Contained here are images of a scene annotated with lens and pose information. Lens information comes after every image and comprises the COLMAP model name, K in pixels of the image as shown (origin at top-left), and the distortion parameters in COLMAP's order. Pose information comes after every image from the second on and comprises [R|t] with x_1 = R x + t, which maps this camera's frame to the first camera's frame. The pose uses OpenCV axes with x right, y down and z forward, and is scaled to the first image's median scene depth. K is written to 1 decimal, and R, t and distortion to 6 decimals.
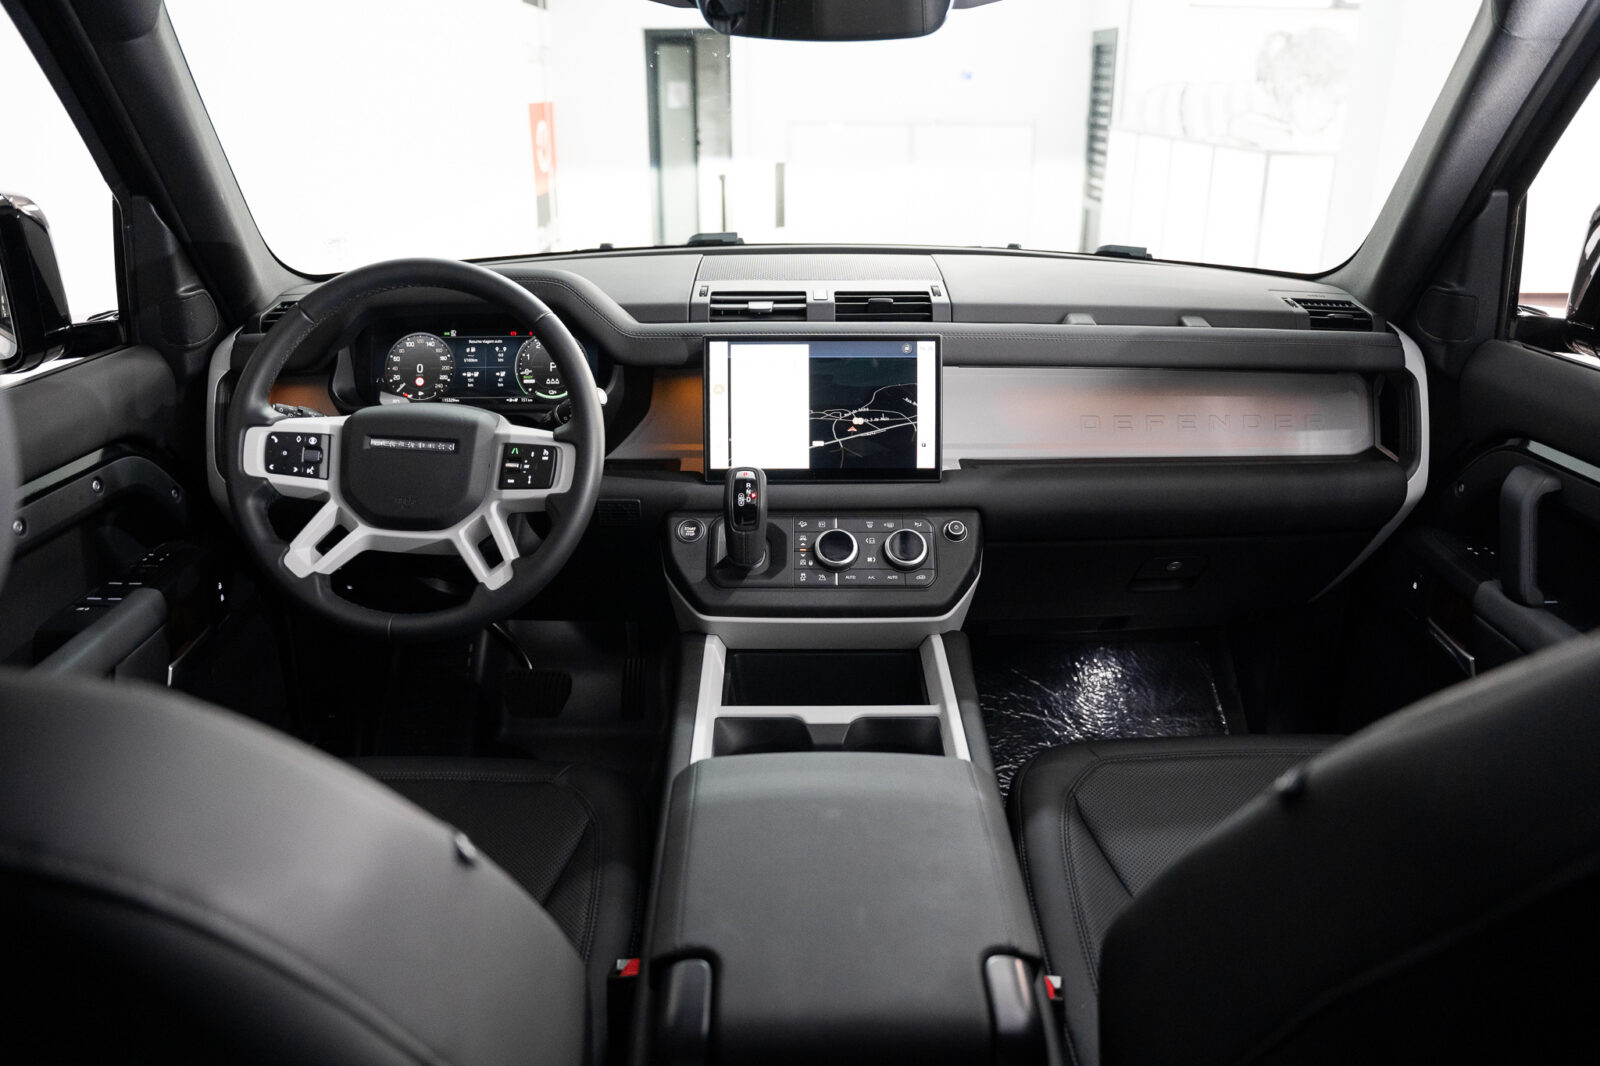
lens RADIAL K [[1128.5, 0, 800.0], [0, 1128.5, 533.0], [0, 0, 1]] dist [-0.162574, 0.093589]
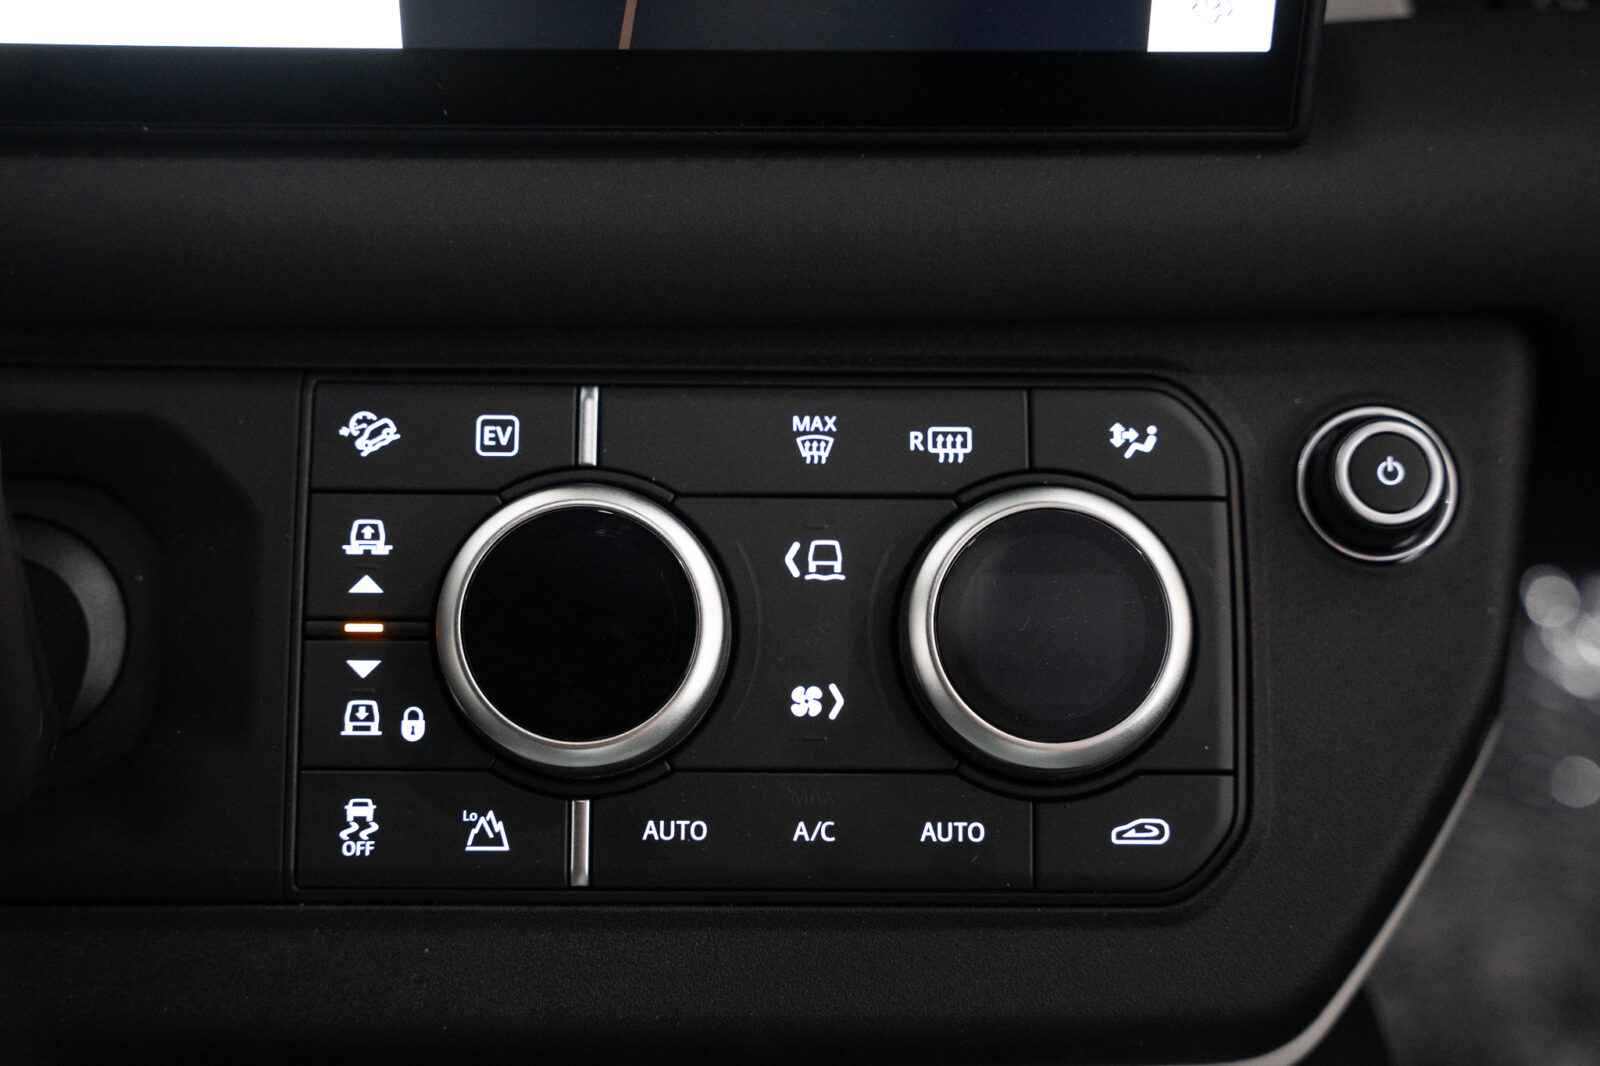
lens RADIAL K [[2410.9, 0, 800.0], [0, 2410.9, 533.0], [0, 0, 1]] dist [0.045378, 0.074087]
pose [[0.999760, 0.004593, 0.021406, 0.052943], [-0.011615, 0.940078, 0.340763, -0.105638], [-0.018558, -0.340930, 0.939906, 0.688884]]
